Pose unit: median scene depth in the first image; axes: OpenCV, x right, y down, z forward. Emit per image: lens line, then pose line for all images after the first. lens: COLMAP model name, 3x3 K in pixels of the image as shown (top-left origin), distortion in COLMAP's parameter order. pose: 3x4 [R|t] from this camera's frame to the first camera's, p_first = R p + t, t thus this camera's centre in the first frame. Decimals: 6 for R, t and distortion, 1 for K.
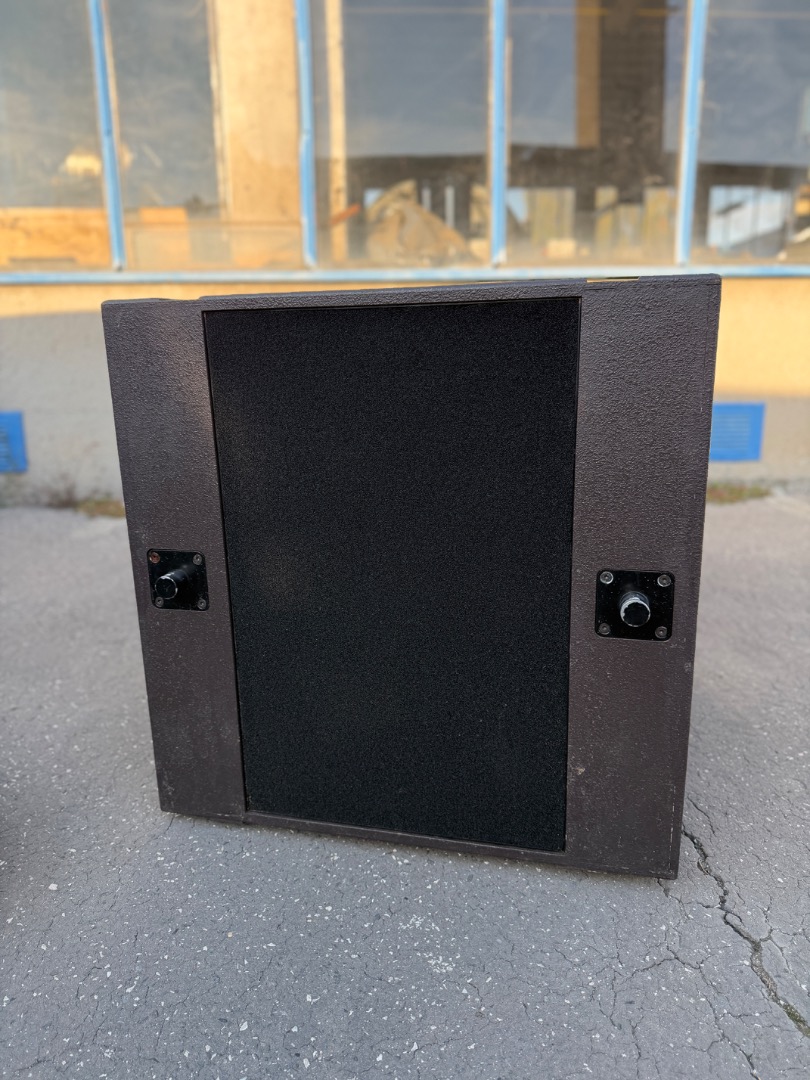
lens RADIAL K [[775.6, 0, 405.0], [0, 775.6, 540.0], [0, 0, 1]] dist [-0.006384, -0.007198]
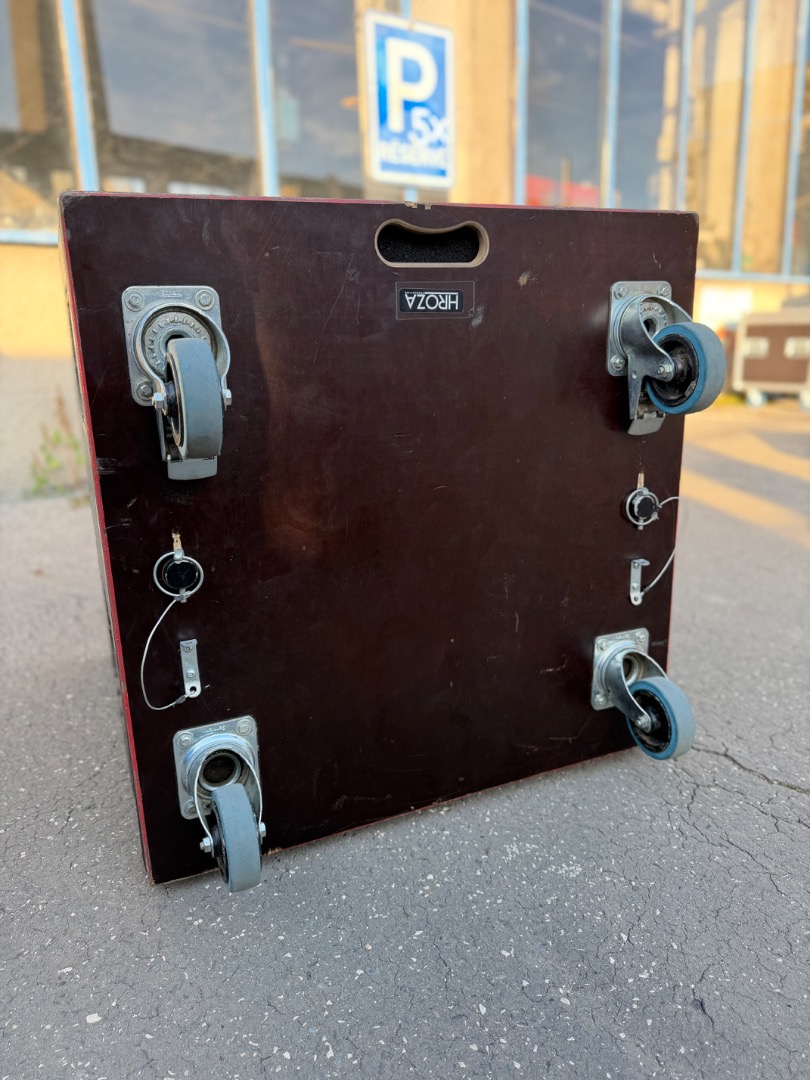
lens RADIAL K [[775.6, 0, 405.0], [0, 775.6, 540.0], [0, 0, 1]] dist [-0.006384, -0.007198]
pose [[0.793666, -0.158631, 0.587307, -0.650891], [0.155081, 0.986266, 0.056819, 0.020709], [-0.588255, 0.045985, 0.807367, 0.267676]]
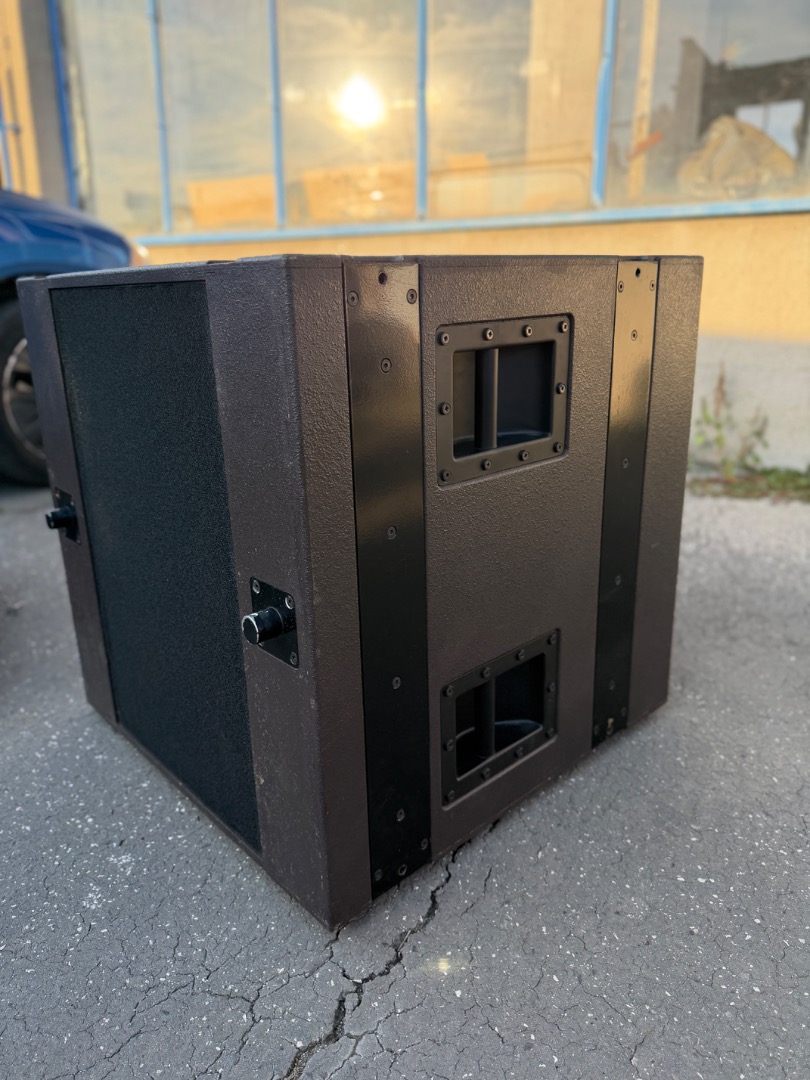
lens RADIAL K [[775.6, 0, 405.0], [0, 775.6, 540.0], [0, 0, 1]] dist [-0.006384, -0.007198]
pose [[0.828799, 0.174195, -0.531741, 0.885284], [-0.132331, 0.984369, 0.116215, -0.135763], [0.543674, -0.025953, 0.838895, 0.327950]]
